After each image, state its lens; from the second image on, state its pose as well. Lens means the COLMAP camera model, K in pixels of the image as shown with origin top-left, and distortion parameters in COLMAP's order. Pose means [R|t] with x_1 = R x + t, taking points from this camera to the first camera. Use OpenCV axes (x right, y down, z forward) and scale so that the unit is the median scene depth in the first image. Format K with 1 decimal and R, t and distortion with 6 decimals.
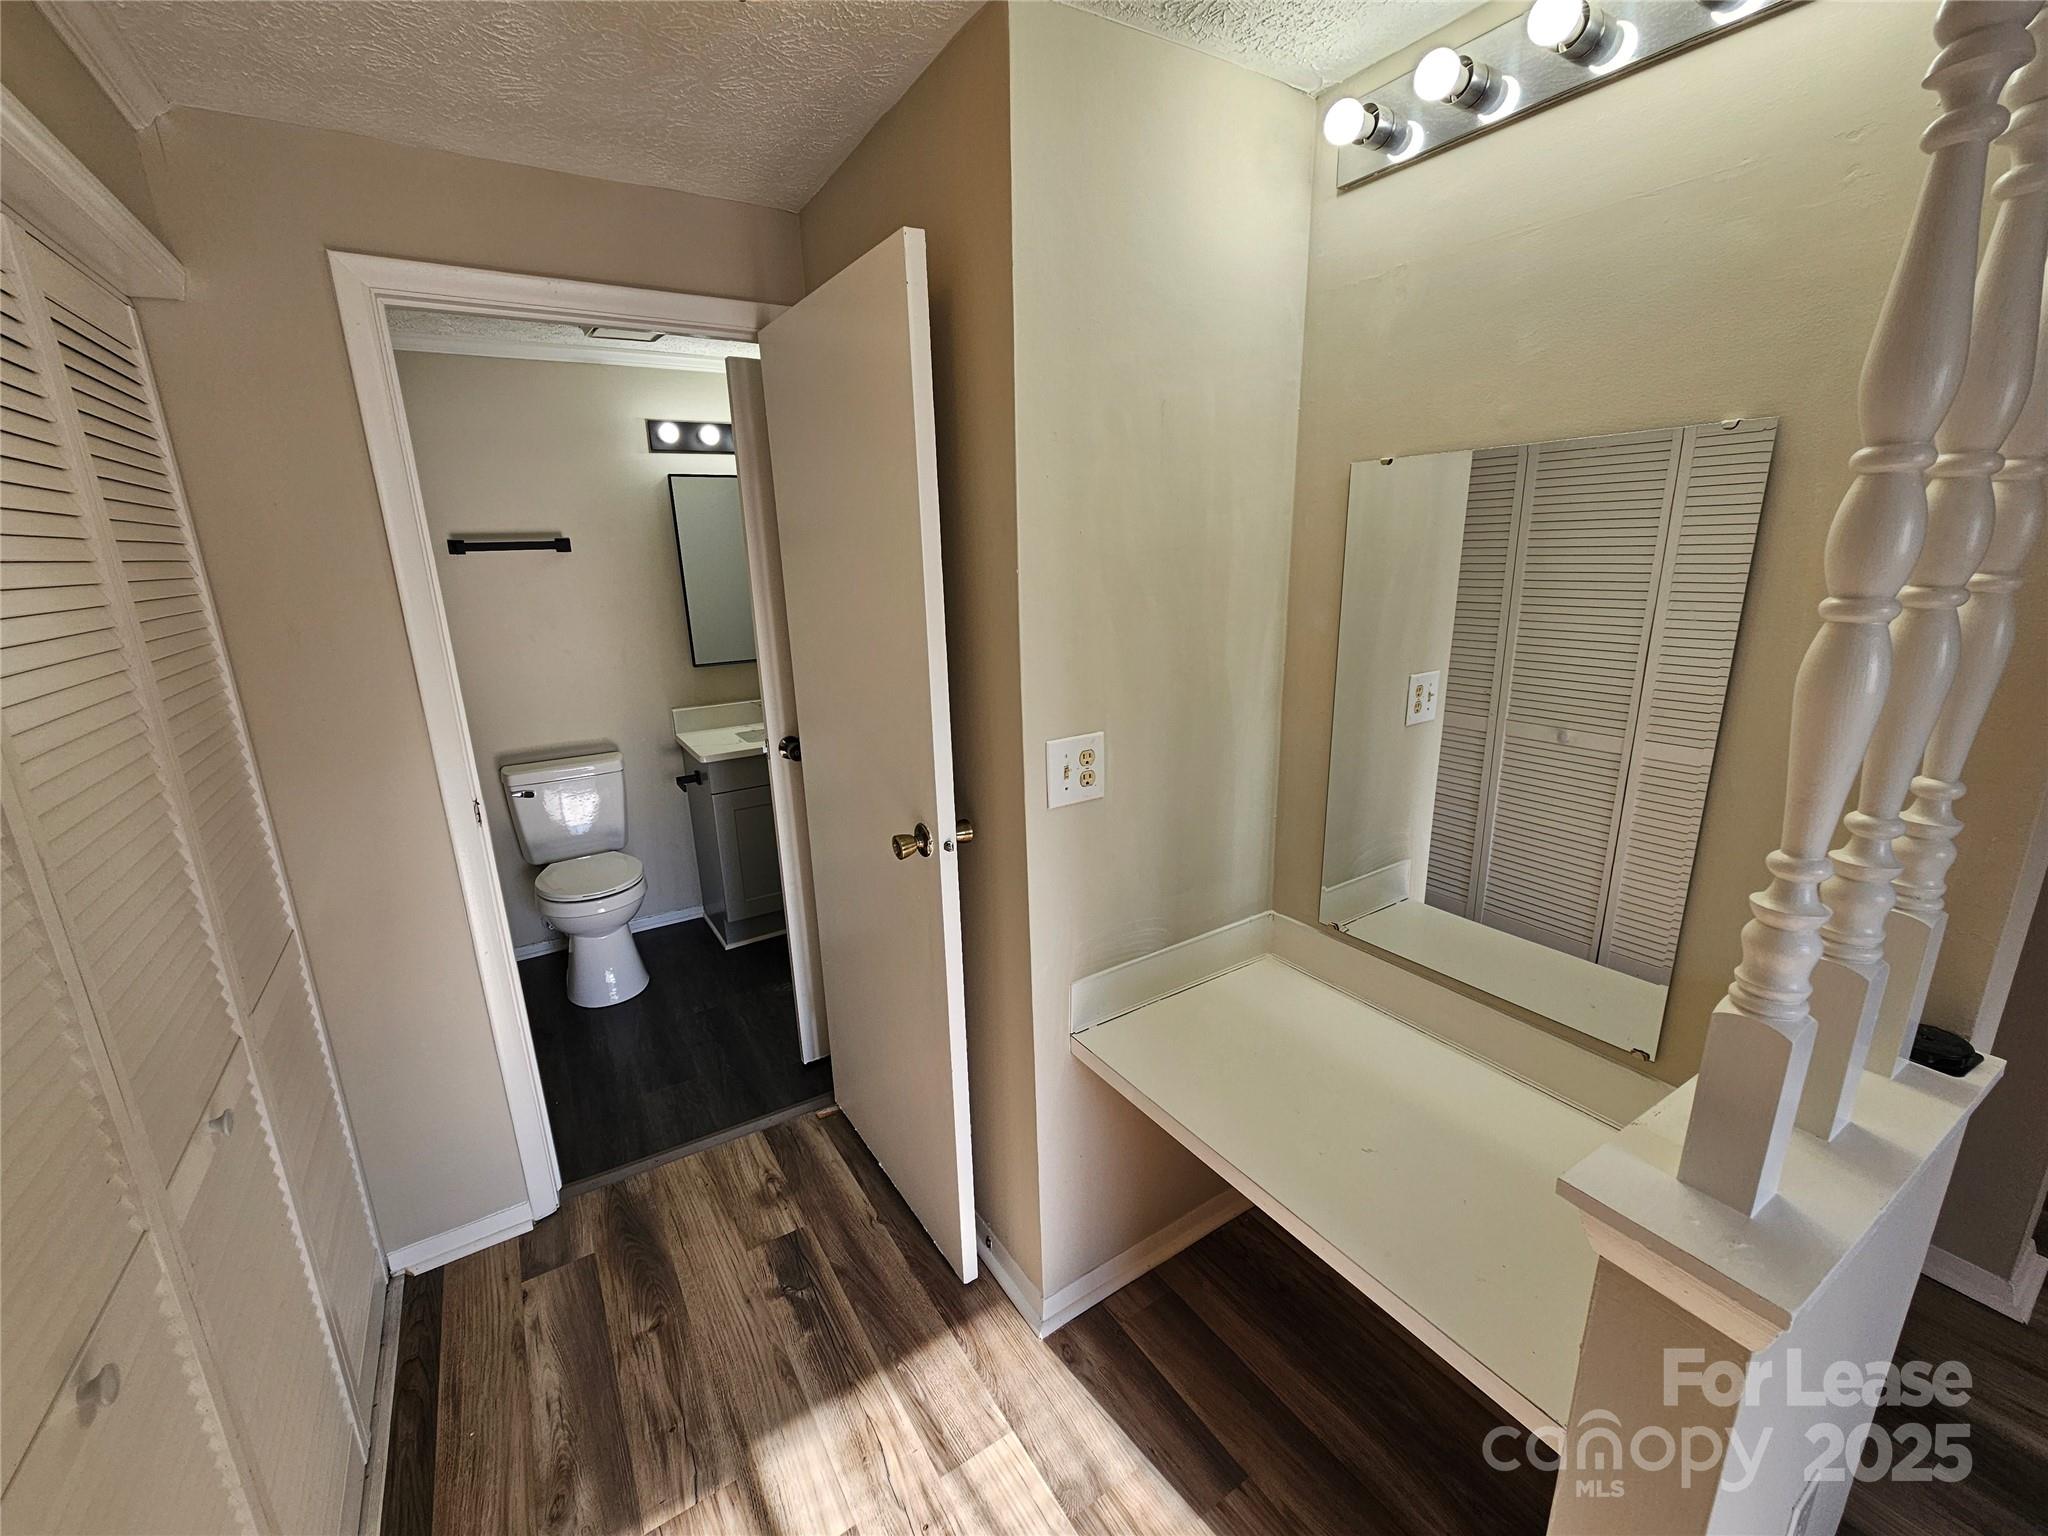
lens RADIAL K [[838.4, 0, 1020.1], [0, 838.4, 770.9], [0, 0, 1]] dist [-0.001335, 0.001579]
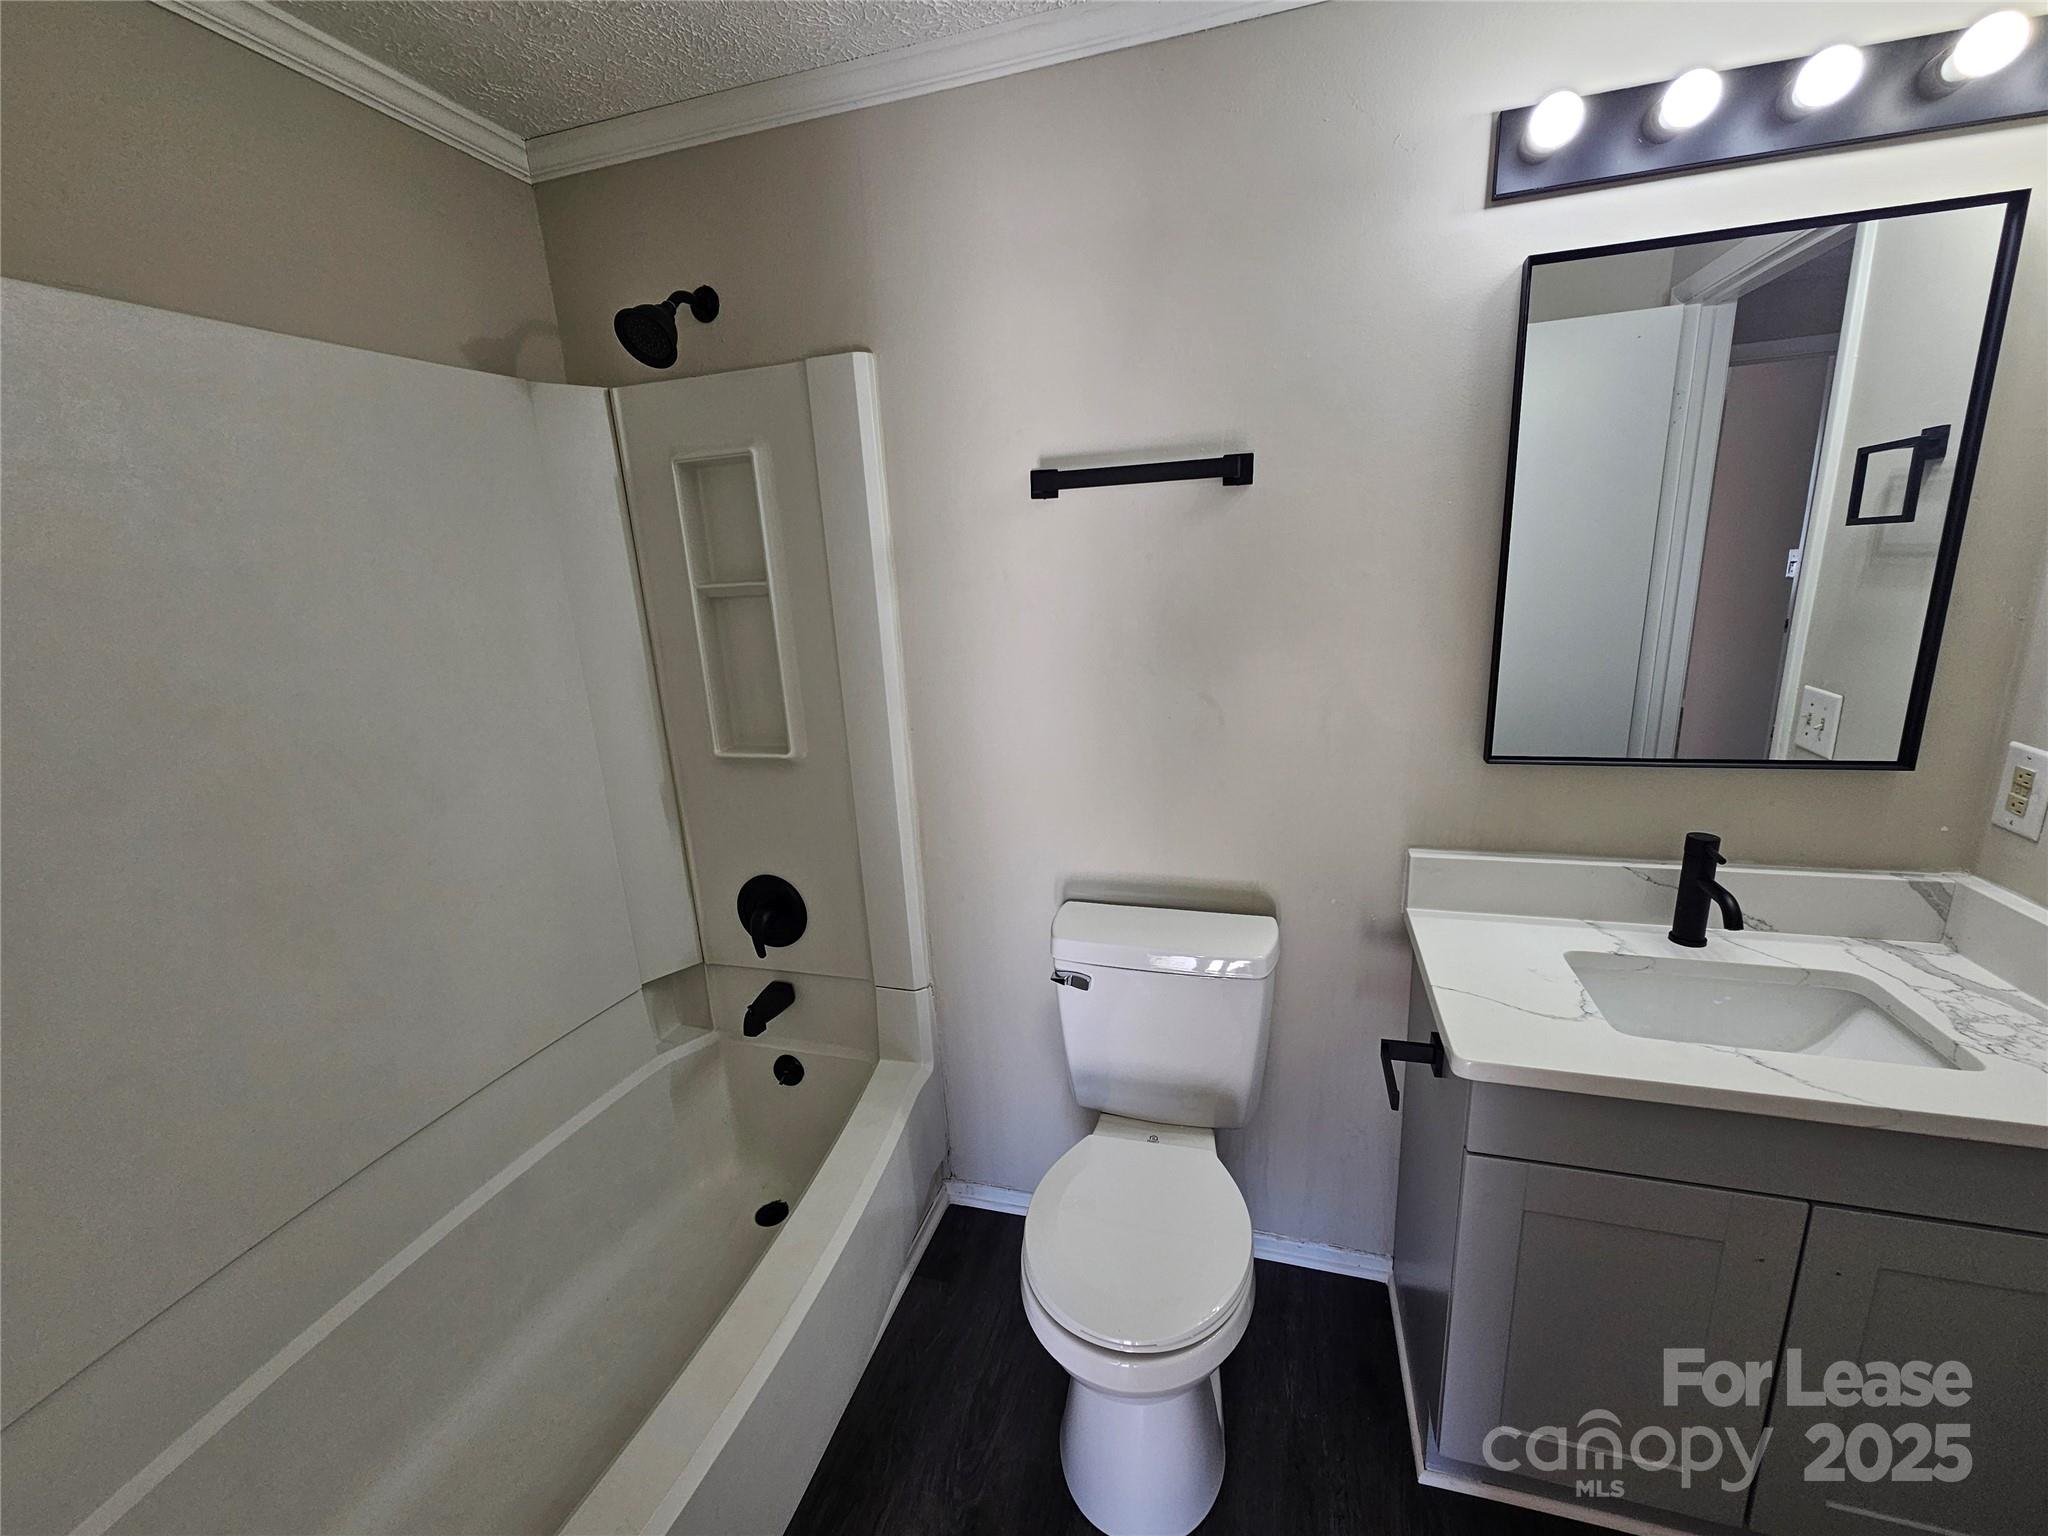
lens RADIAL K [[838.4, 0, 1020.3], [0, 838.4, 763.0], [0, 0, 1]] dist [-0.001335, 0.001579]
pose [[0.658531, 0.175371, -0.731835, -0.263144], [-0.161313, 0.982759, 0.090346, -0.134968], [0.735061, 0.058559, 0.675467, 0.612526]]
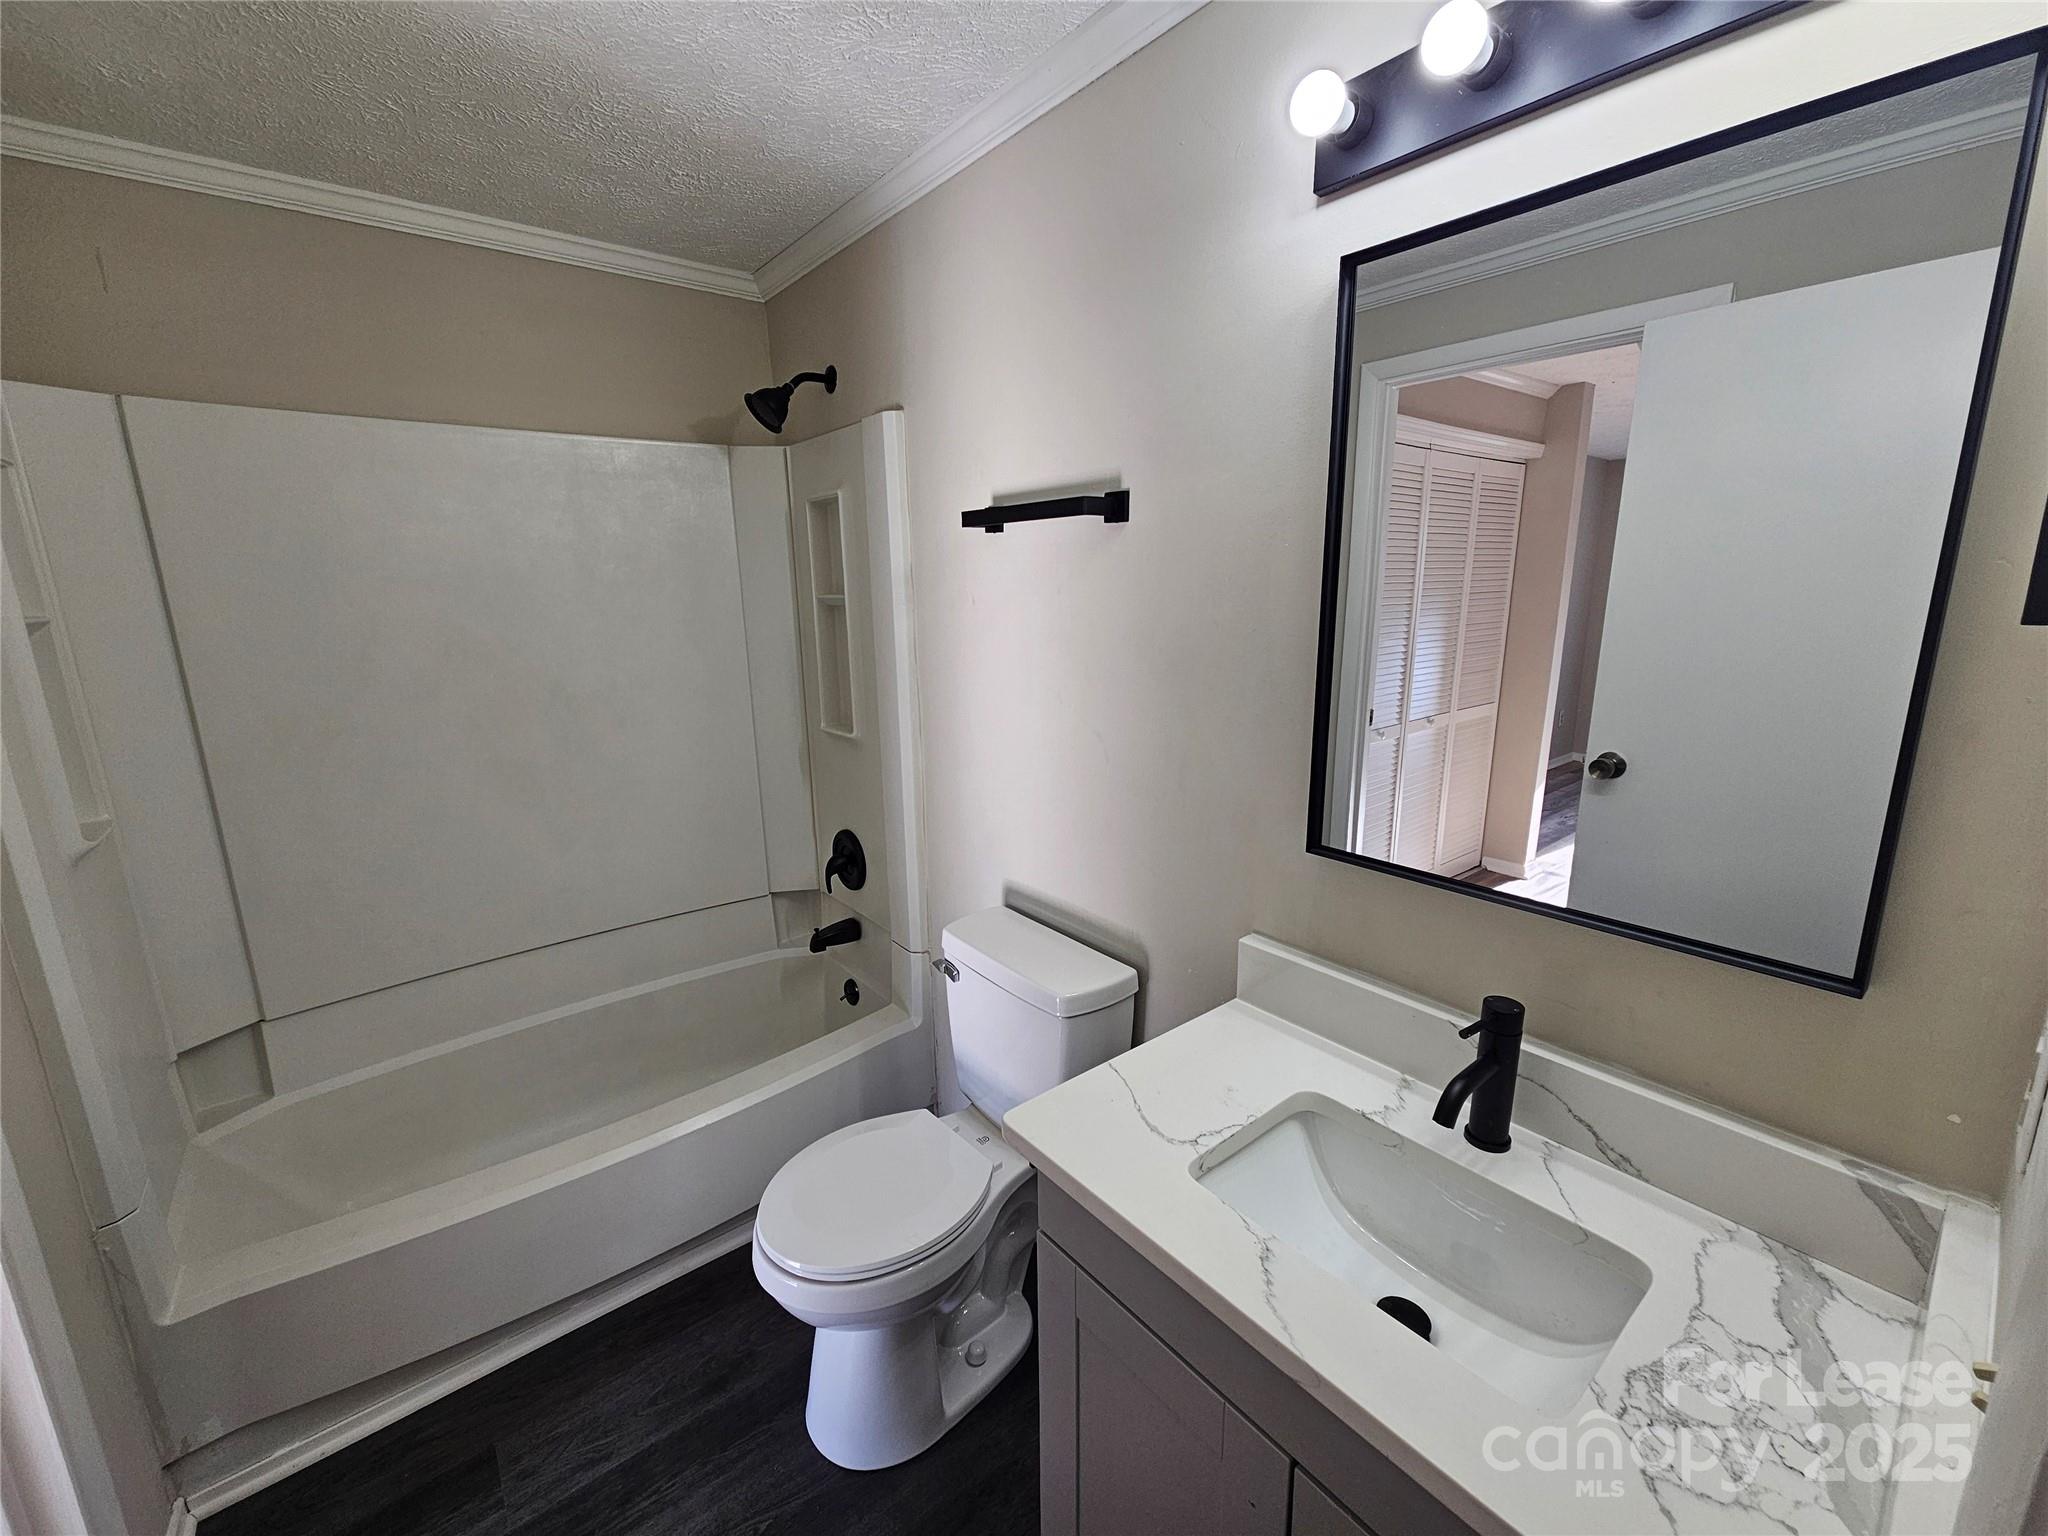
lens RADIAL K [[838.4, 0, 1024.3], [0, 838.4, 765.8], [0, 0, 1]] dist [-0.001335, 0.001579]
pose [[0.115727, 0.238871, -0.964131, -0.089493], [-0.244853, 0.947559, 0.205375, -0.216125], [0.962629, 0.212303, 0.168147, 0.896448]]
